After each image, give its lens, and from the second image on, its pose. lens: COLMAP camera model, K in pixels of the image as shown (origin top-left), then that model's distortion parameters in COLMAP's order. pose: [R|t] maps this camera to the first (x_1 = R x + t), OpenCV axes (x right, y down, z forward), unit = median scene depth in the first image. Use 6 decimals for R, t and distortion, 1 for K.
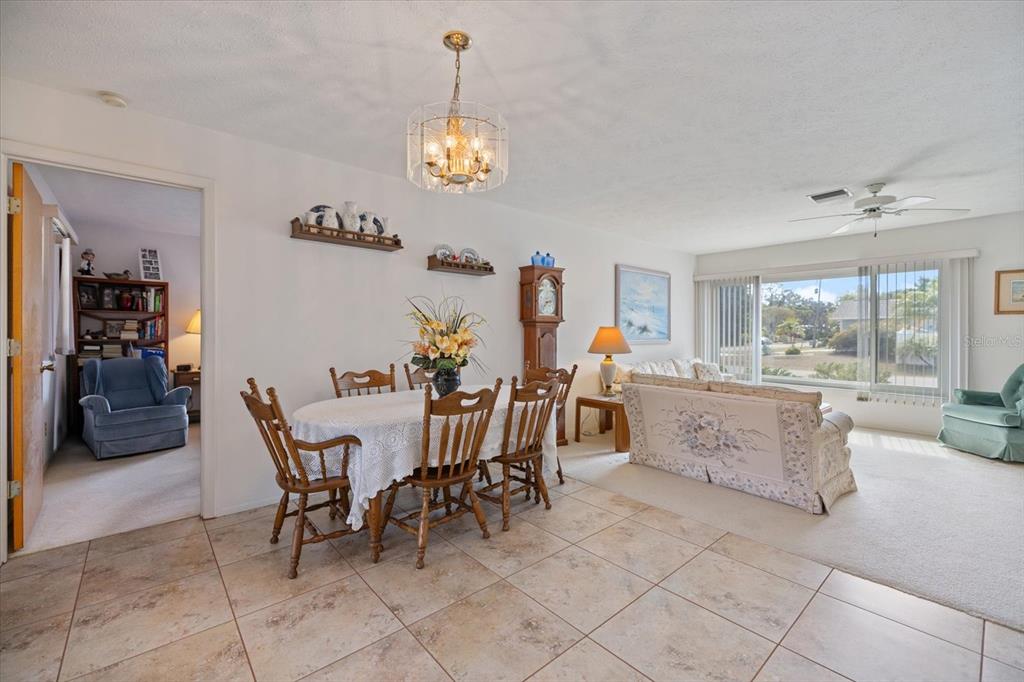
lens RADIAL K [[430.2, 0, 513.3], [0, 430.2, 336.5], [0, 0, 1]] dist [0.002011, 0.000053]
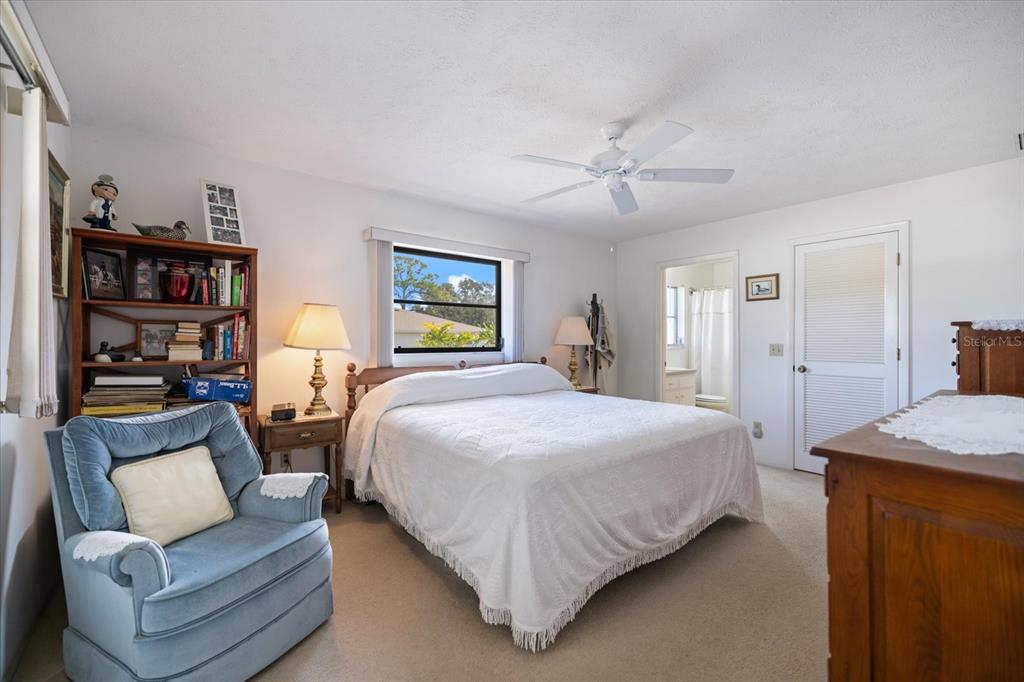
lens RADIAL K [[430.2, 0, 513.6], [0, 430.2, 340.3], [0, 0, 1]] dist [0.002011, 0.000053]
pose [[0.998906, -0.004069, -0.046587, -0.483722], [0.003666, 0.999955, -0.008733, -0.011547], [0.046621, 0.008553, 0.998876, 0.515486]]
